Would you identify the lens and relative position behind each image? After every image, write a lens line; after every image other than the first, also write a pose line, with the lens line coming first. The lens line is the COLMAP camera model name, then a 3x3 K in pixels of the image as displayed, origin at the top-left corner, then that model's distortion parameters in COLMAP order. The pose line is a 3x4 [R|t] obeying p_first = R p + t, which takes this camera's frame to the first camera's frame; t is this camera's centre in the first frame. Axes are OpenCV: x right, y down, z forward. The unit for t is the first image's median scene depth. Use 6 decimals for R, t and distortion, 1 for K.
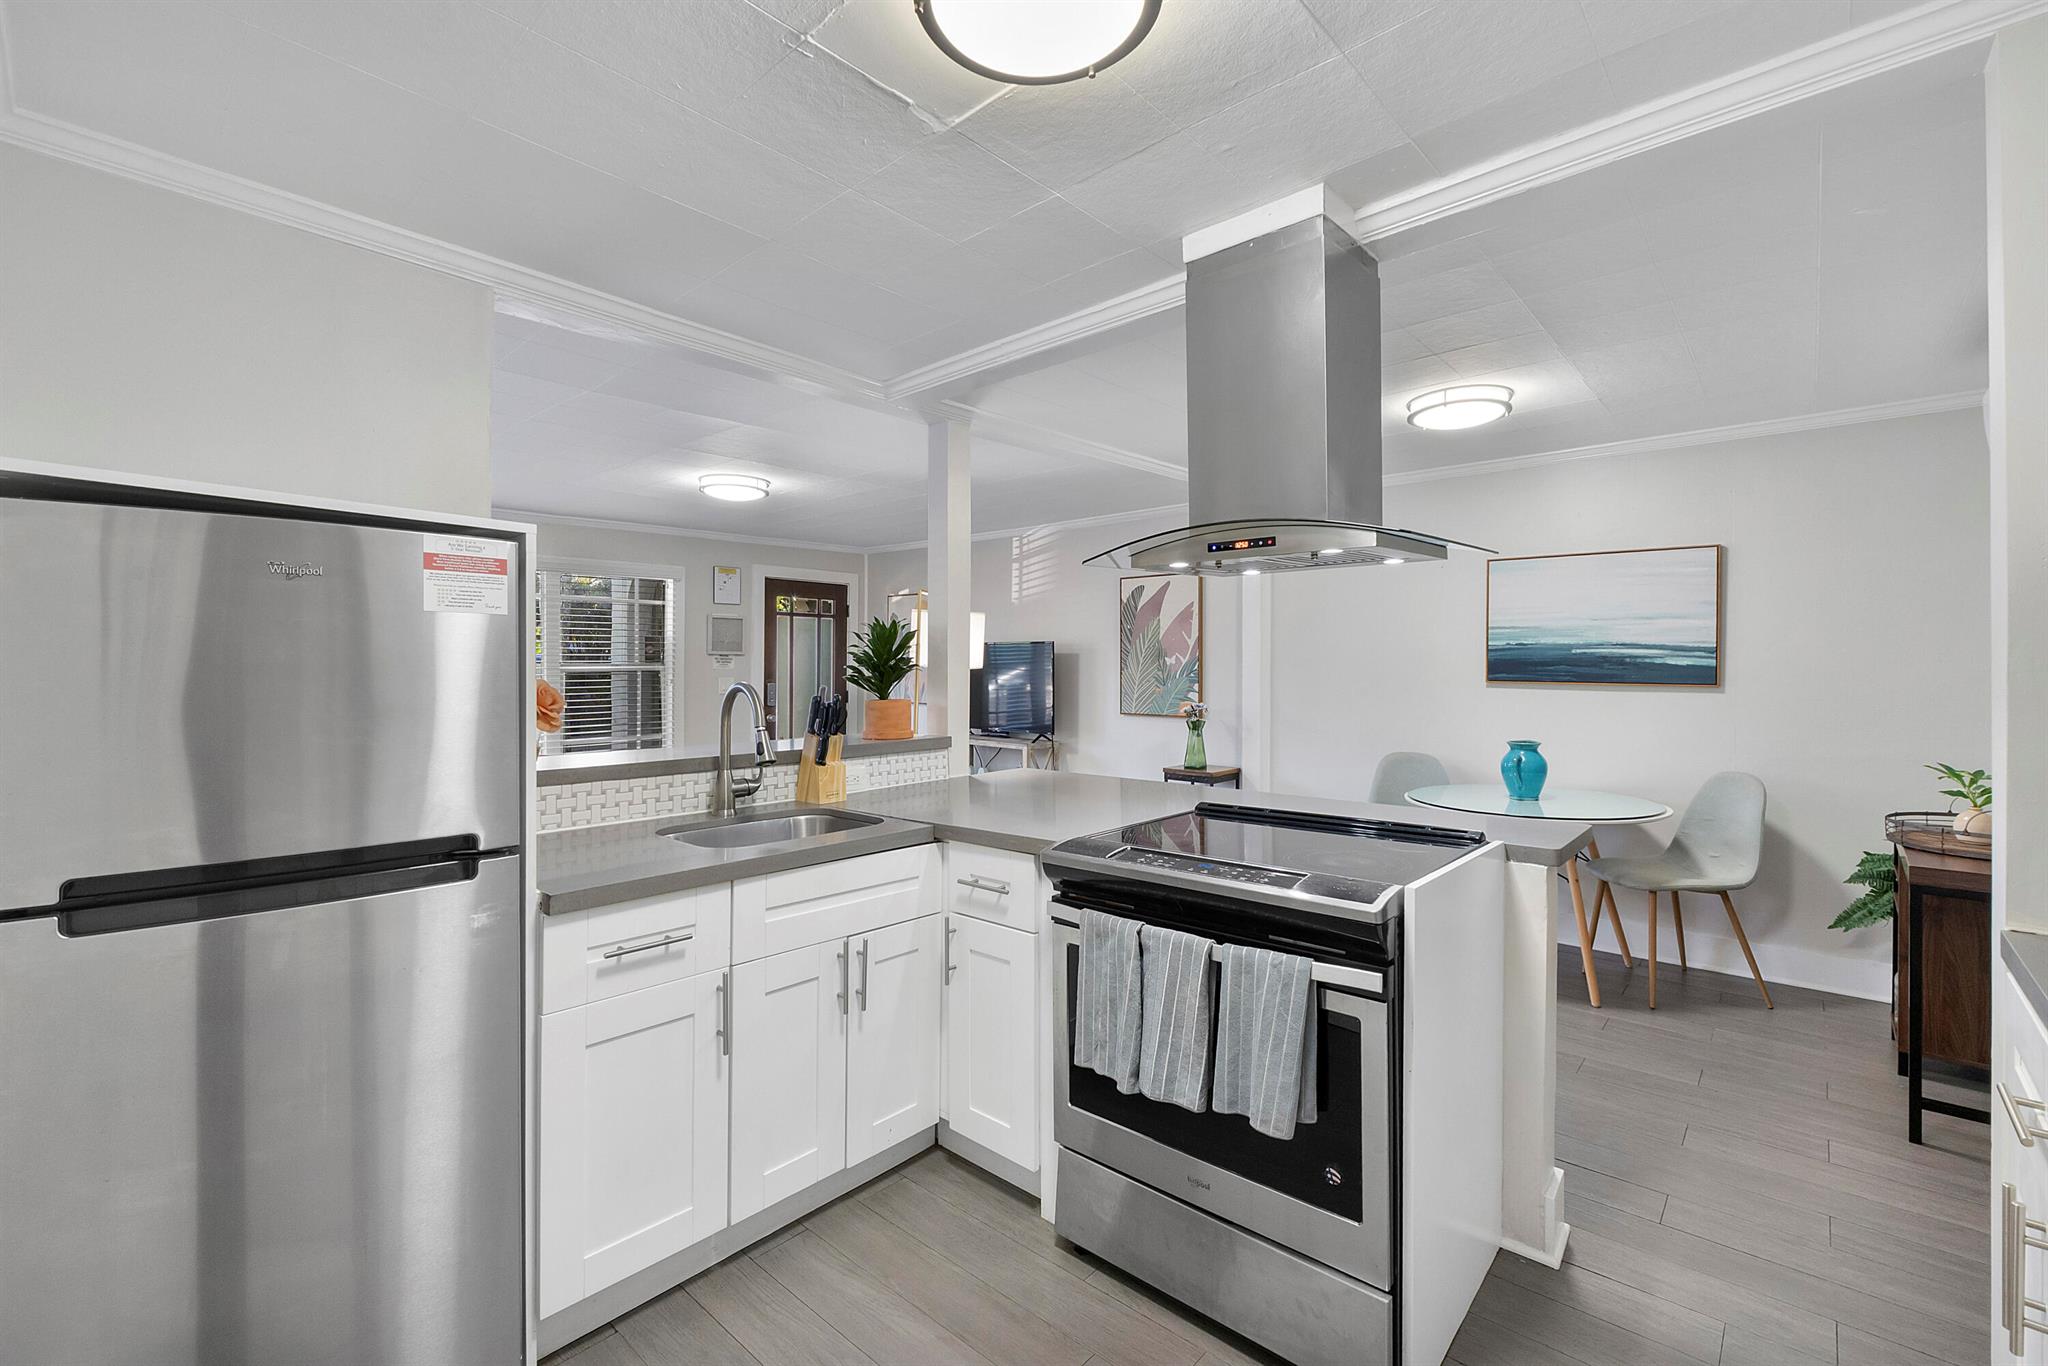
lens RADIAL K [[883.3, 0, 1024.0], [0, 883.3, 683.0], [0, 0, 1]] dist [0.000435, -0.006163]
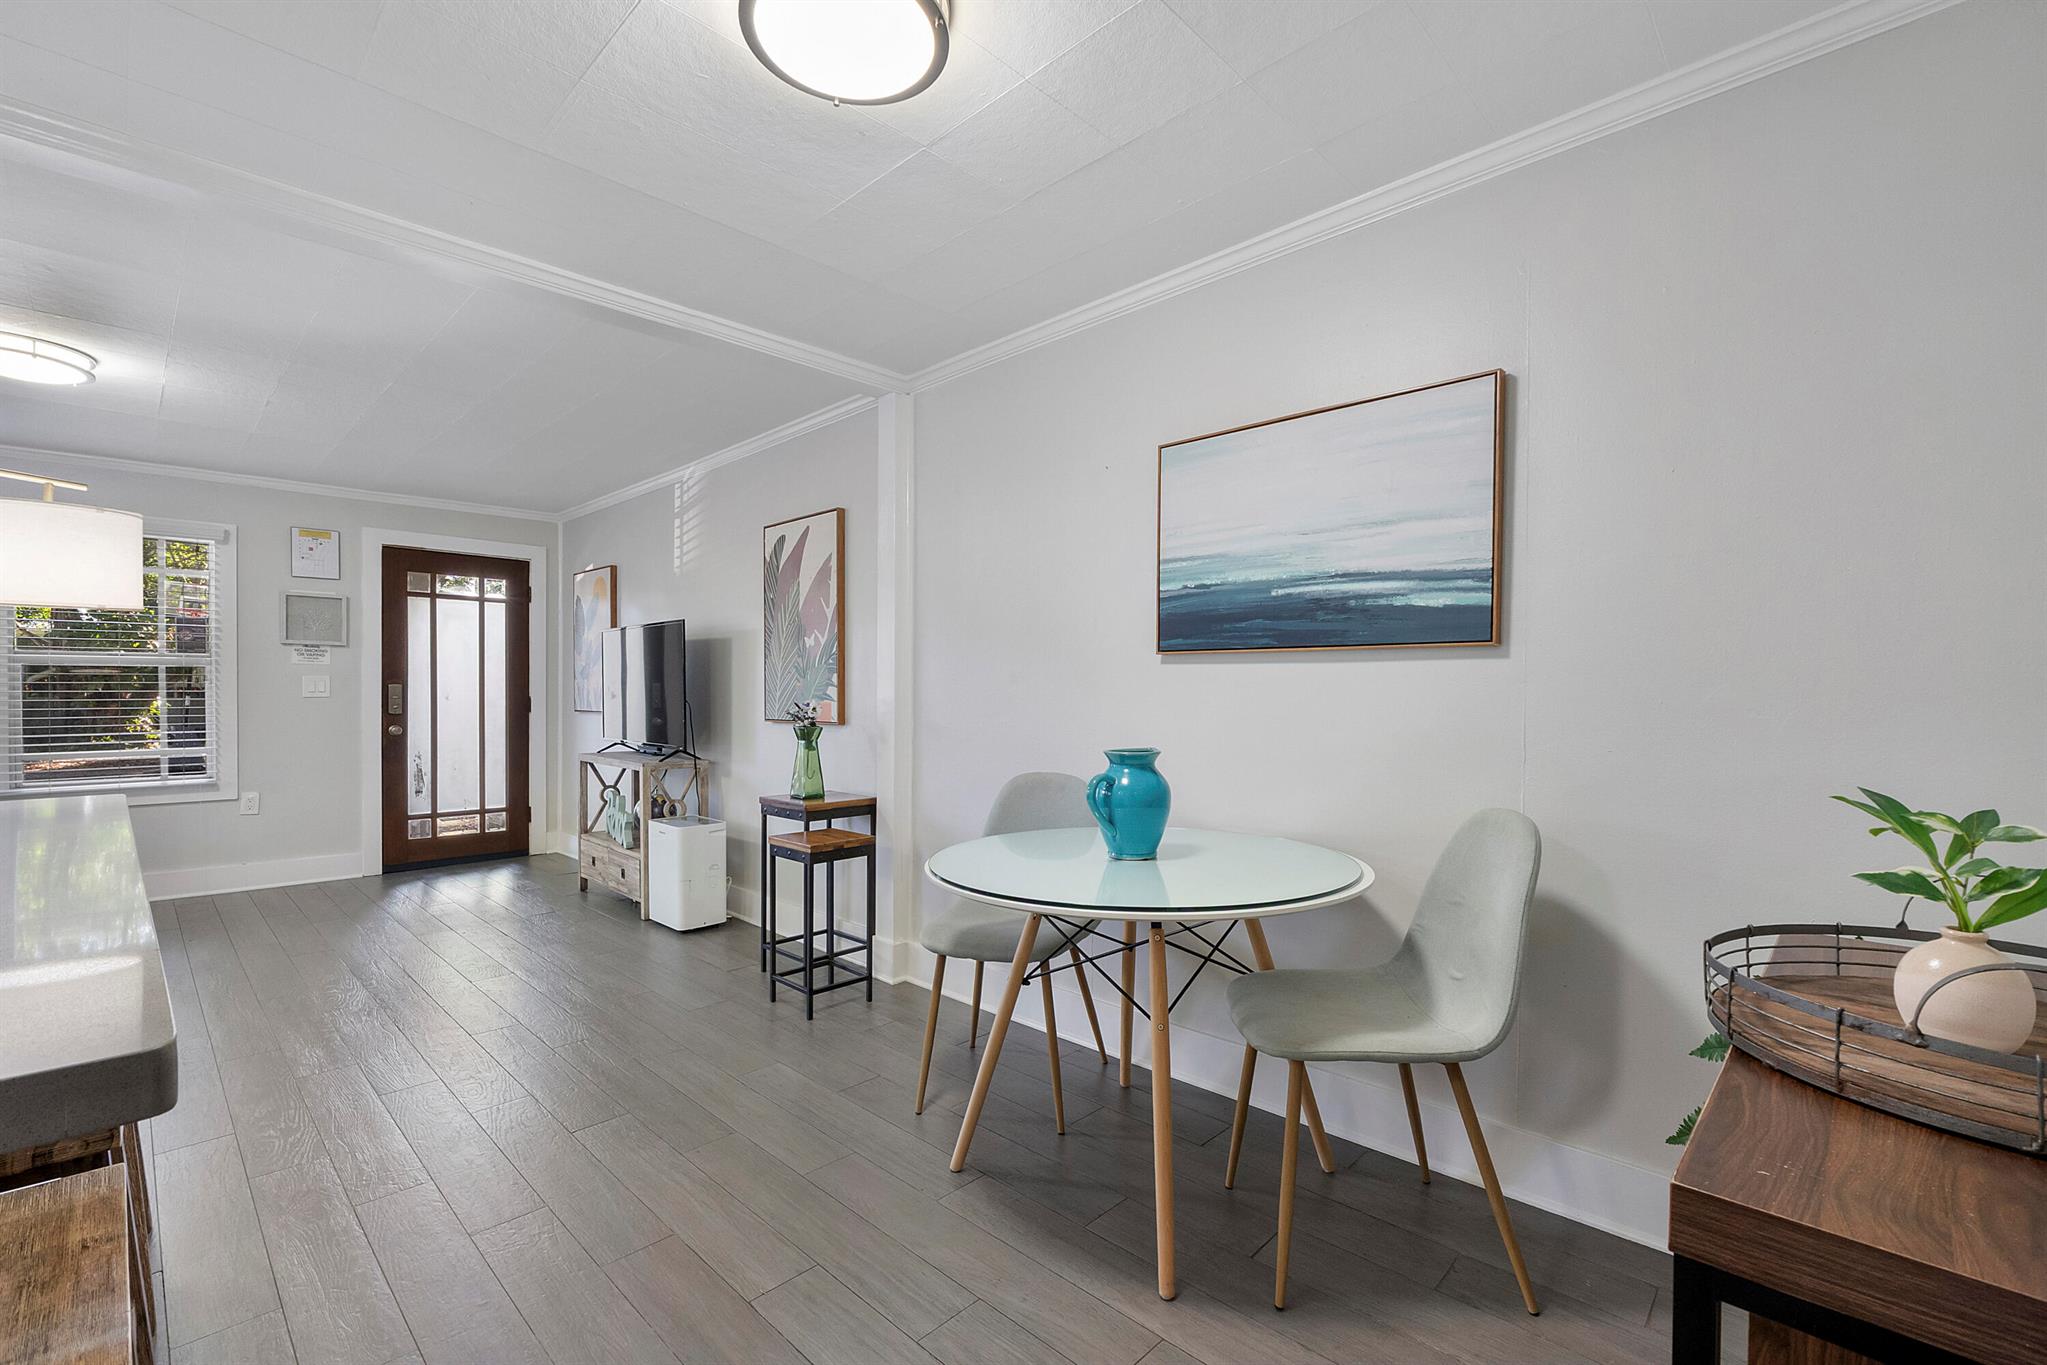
lens RADIAL K [[888.7, 0, 1018.7], [0, 888.7, 718.9], [0, 0, 1]] dist [-0.002552, -0.000202]
pose [[0.999186, 0.002550, -0.040263, 0.461615], [-0.002319, 0.999981, 0.005769, 0.039792], [0.040277, -0.005671, 0.999172, 0.406978]]
